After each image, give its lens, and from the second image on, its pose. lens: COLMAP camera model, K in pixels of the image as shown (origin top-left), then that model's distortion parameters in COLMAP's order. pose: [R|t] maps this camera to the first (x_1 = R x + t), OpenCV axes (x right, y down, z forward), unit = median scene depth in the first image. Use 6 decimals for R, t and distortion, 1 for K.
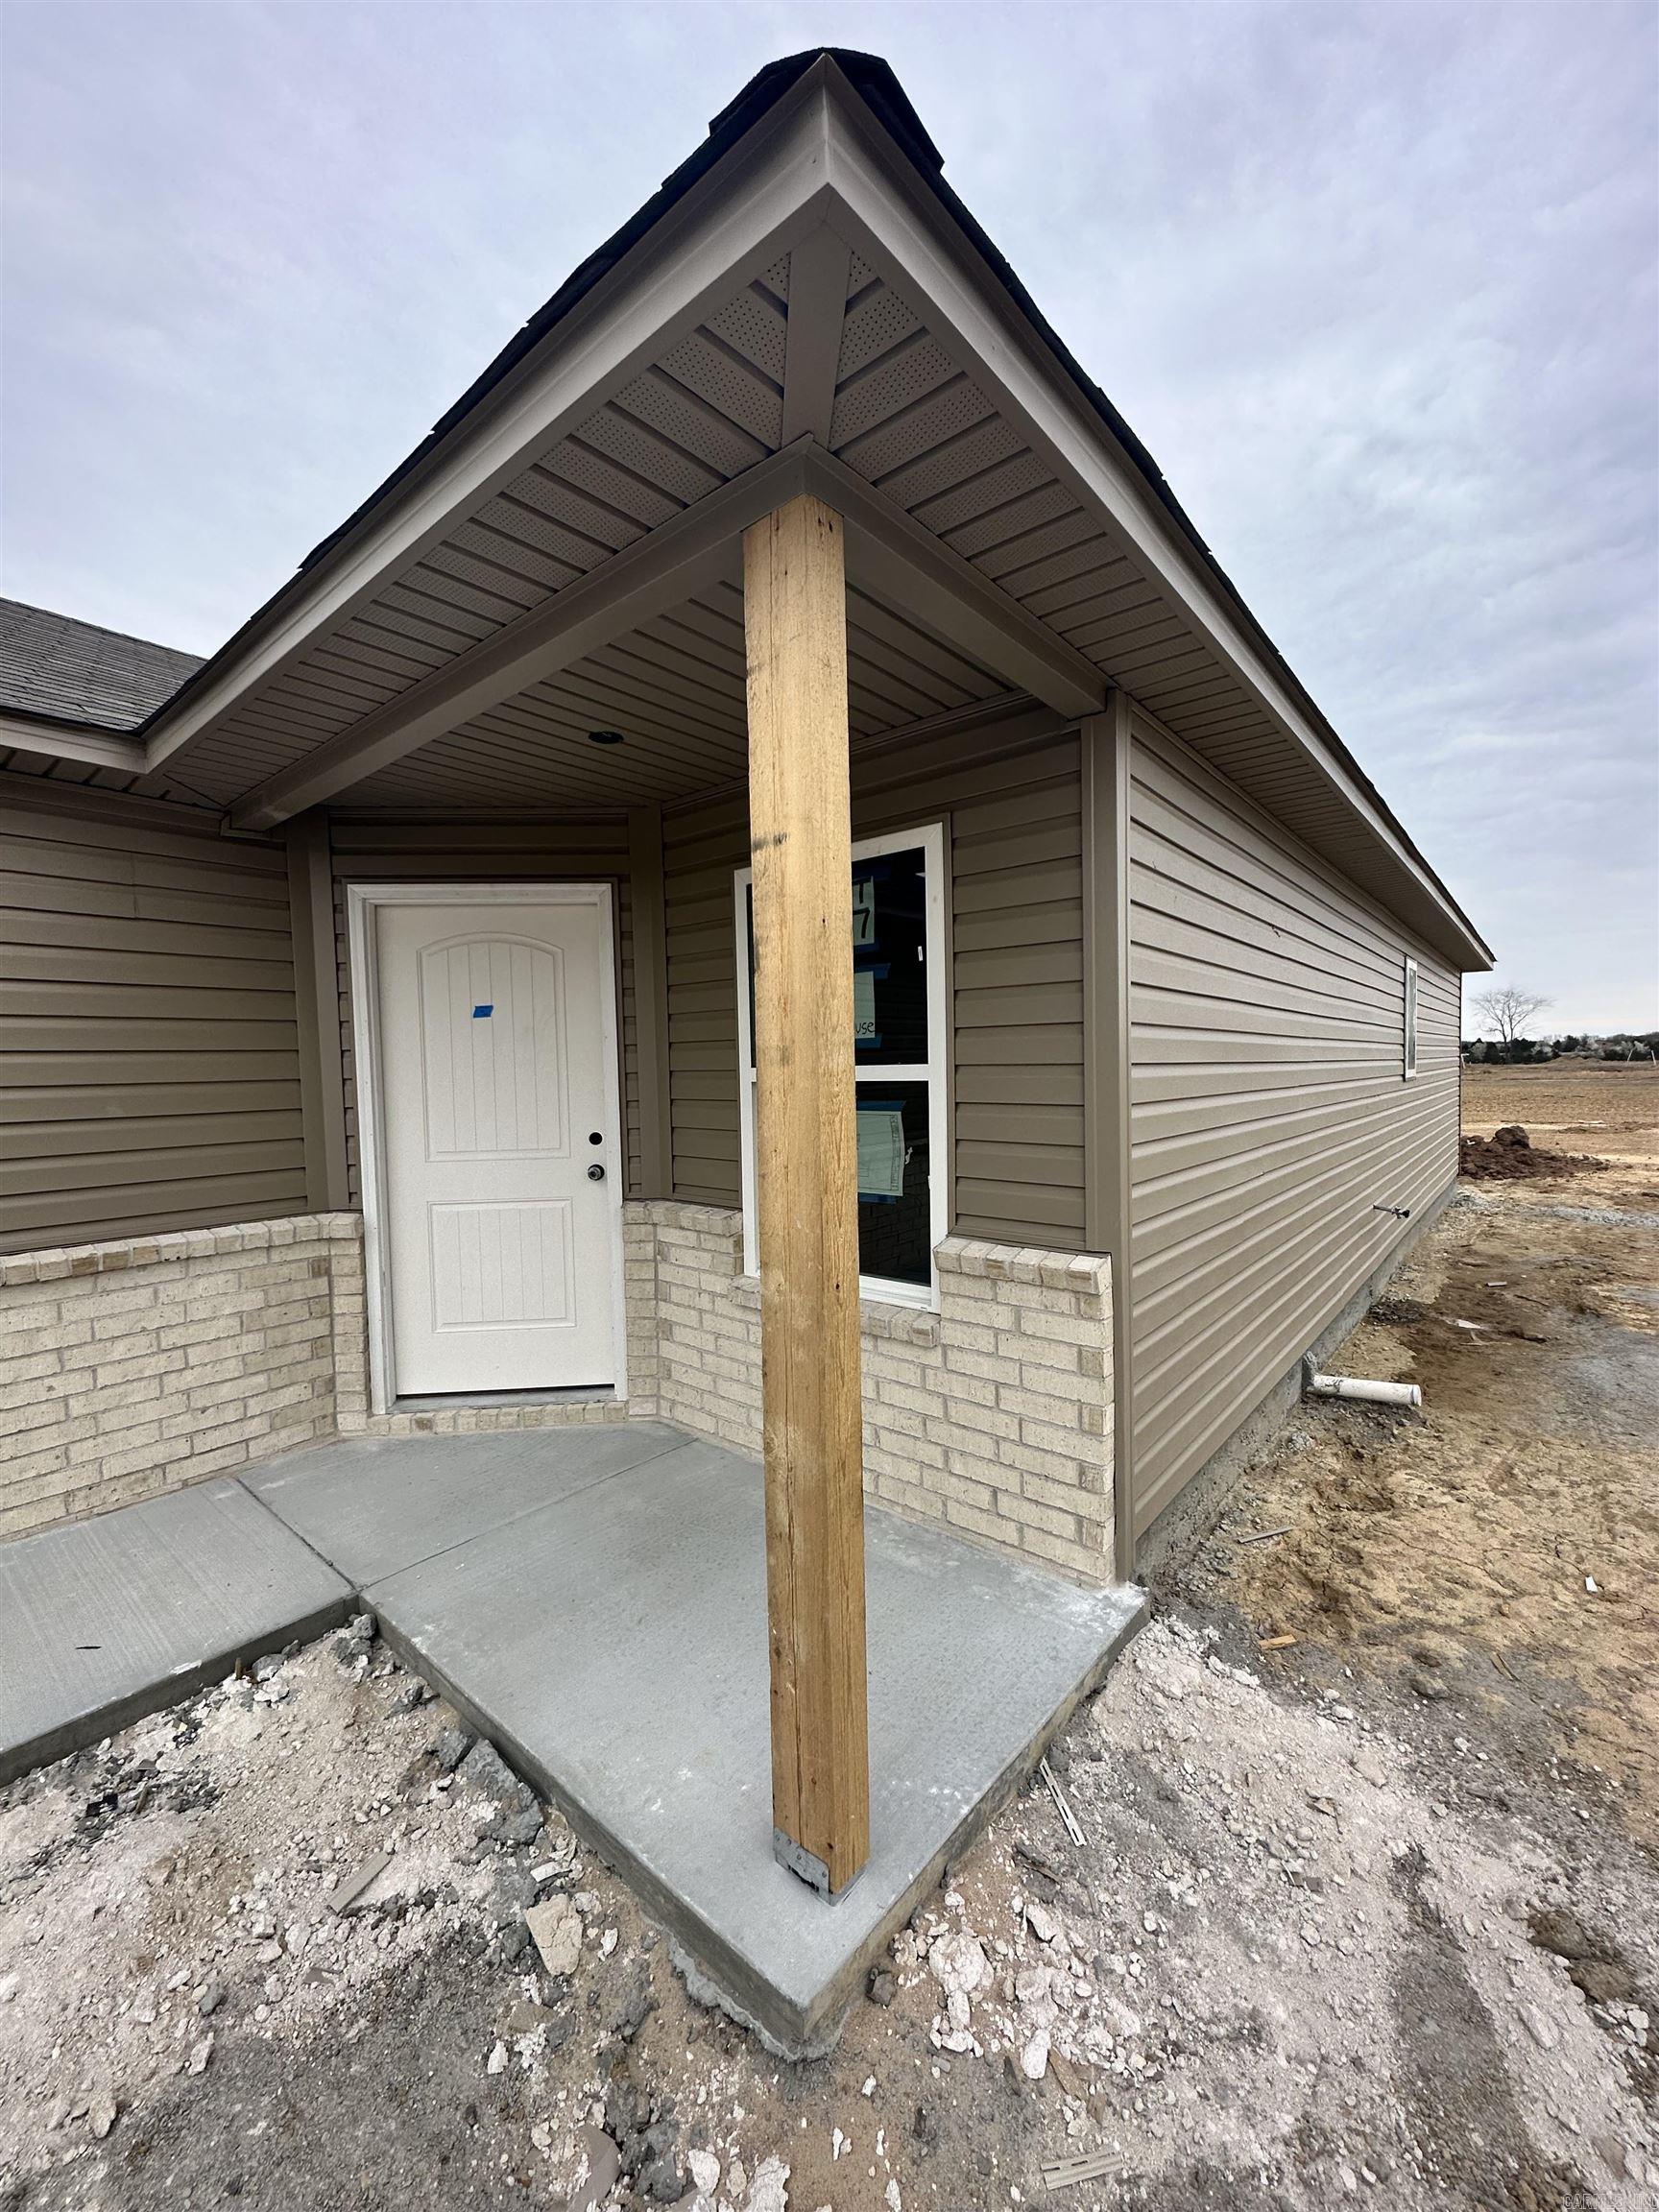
lens RADIAL K [[886.0, 0, 829.5], [0, 886.0, 1106.0], [0, 0, 1]] dist [-0.002388, 0.000356]
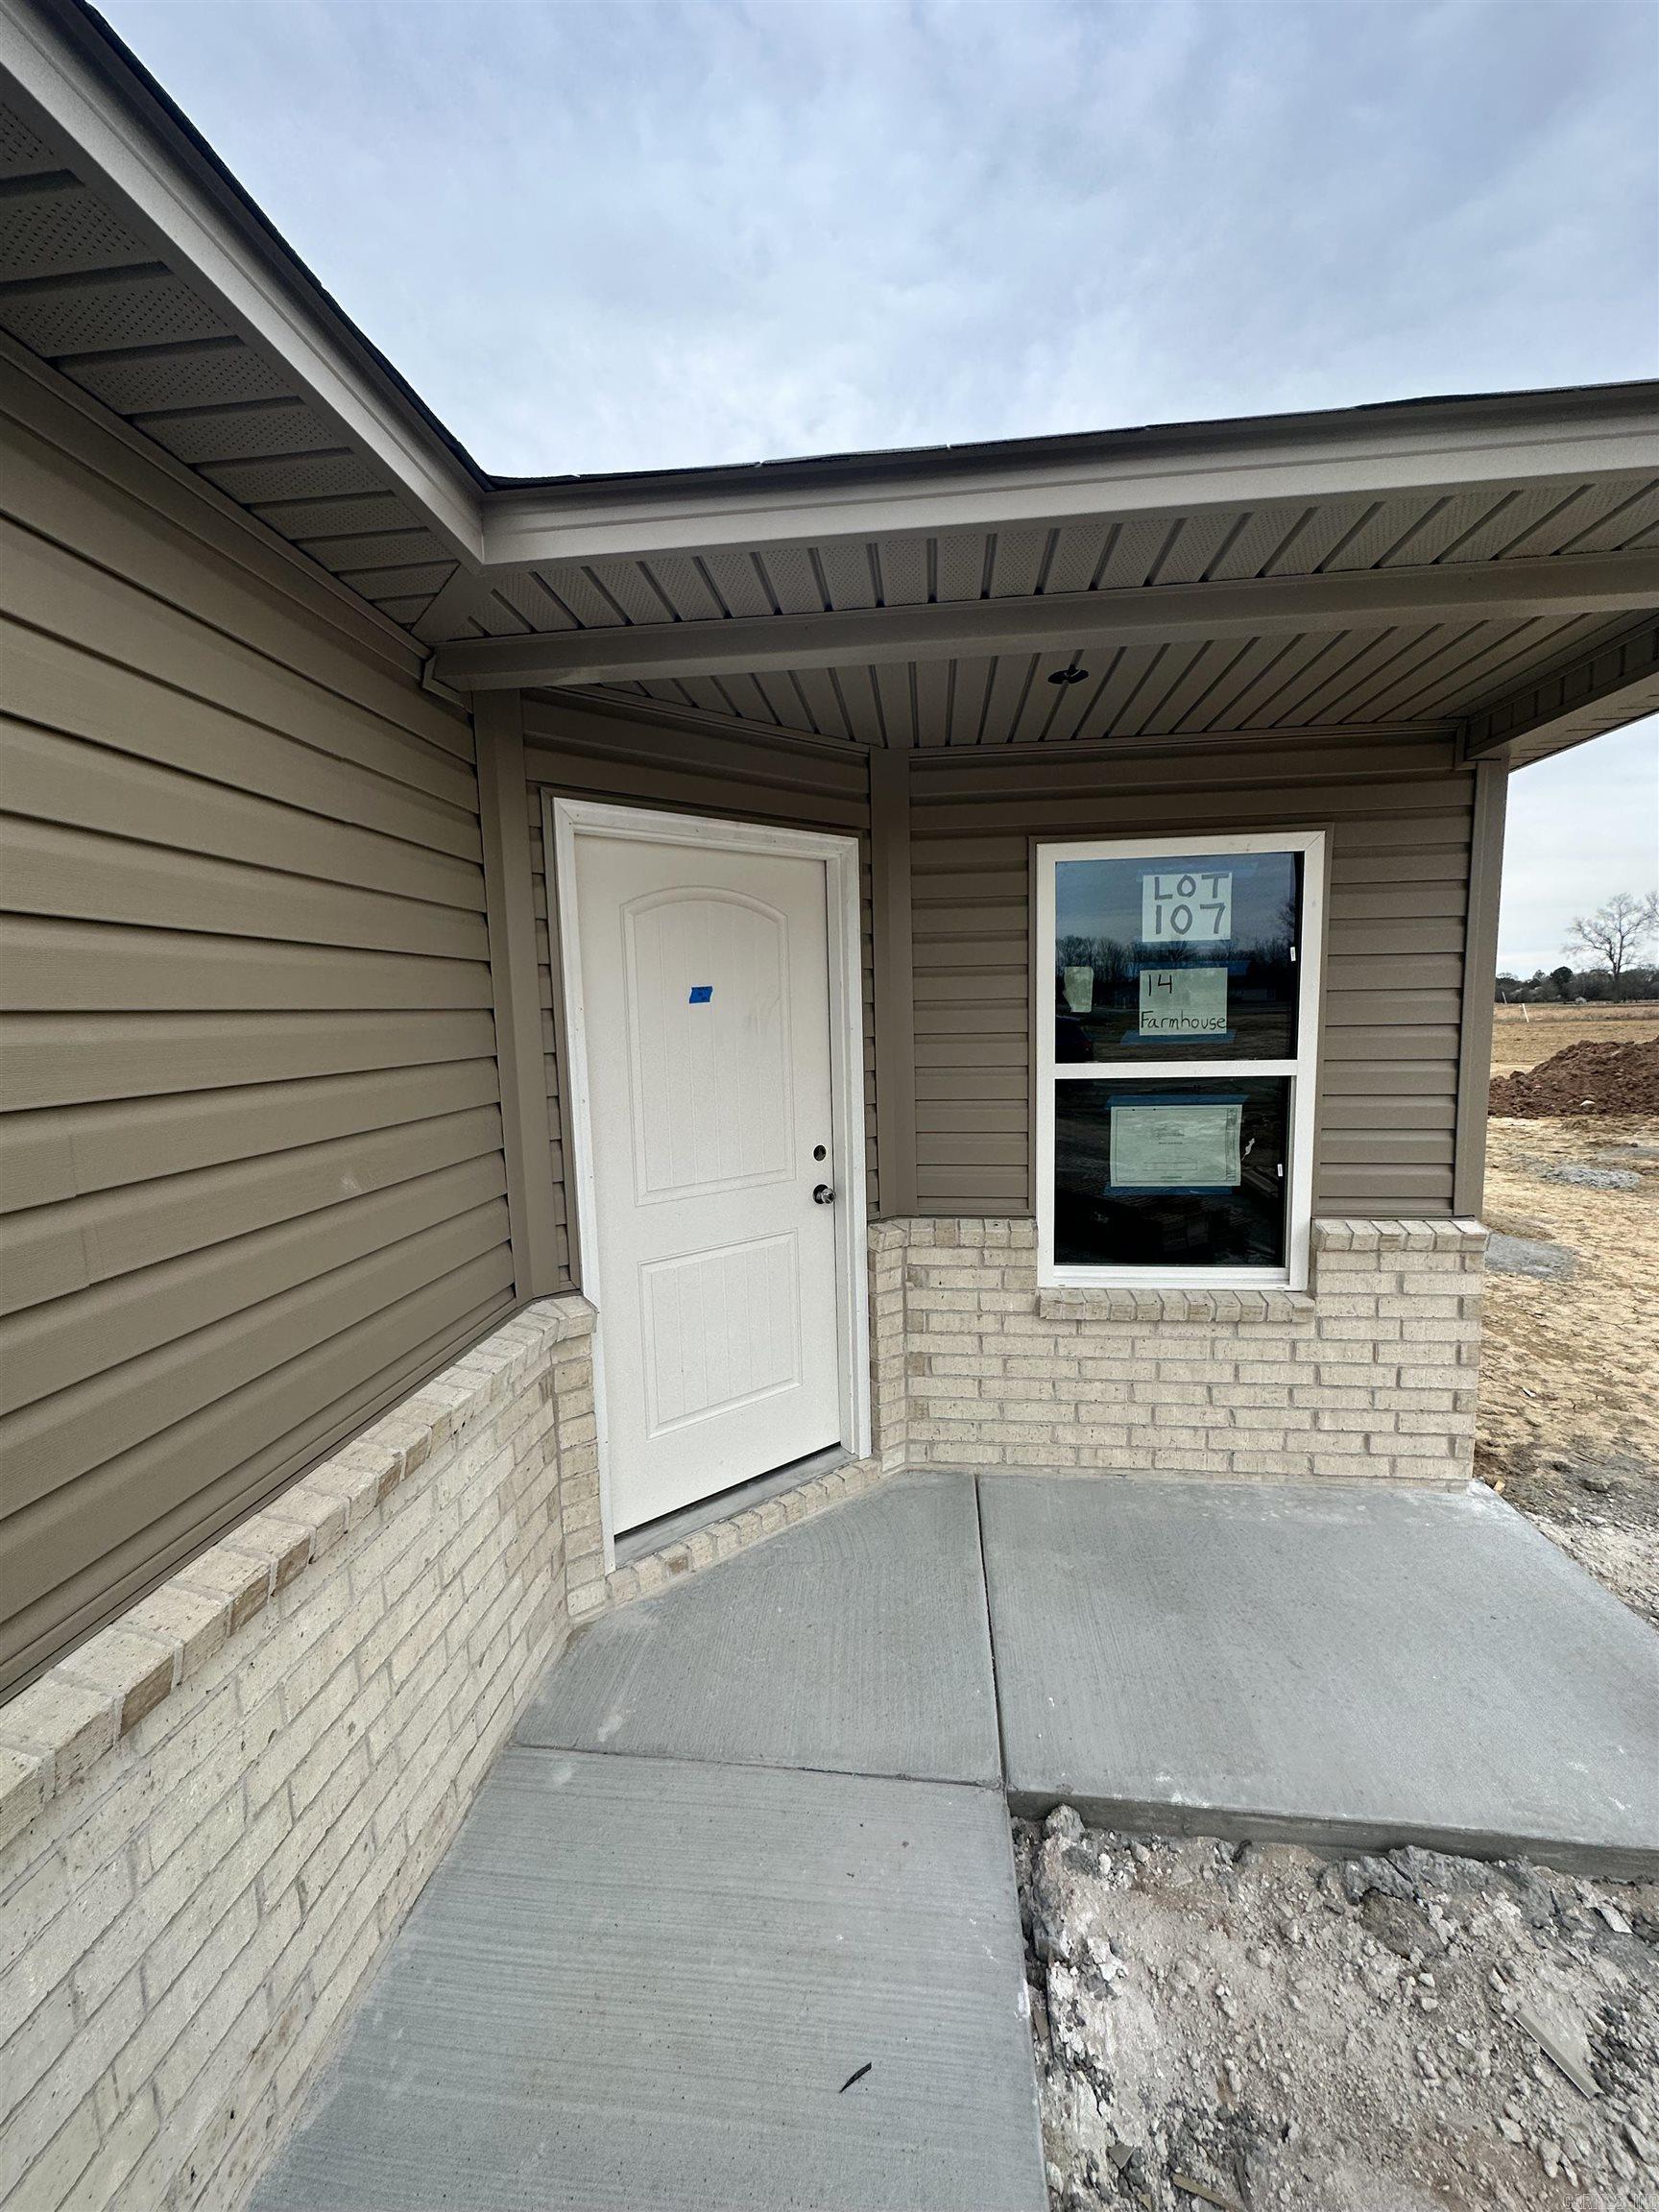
lens RADIAL K [[886.0, 0, 829.5], [0, 886.0, 1106.0], [0, 0, 1]] dist [-0.002388, 0.000356]
pose [[0.829826, -0.058579, 0.554938, -0.944451], [0.031278, 0.997794, 0.058555, -0.071527], [-0.557144, -0.031233, 0.829828, 0.433400]]
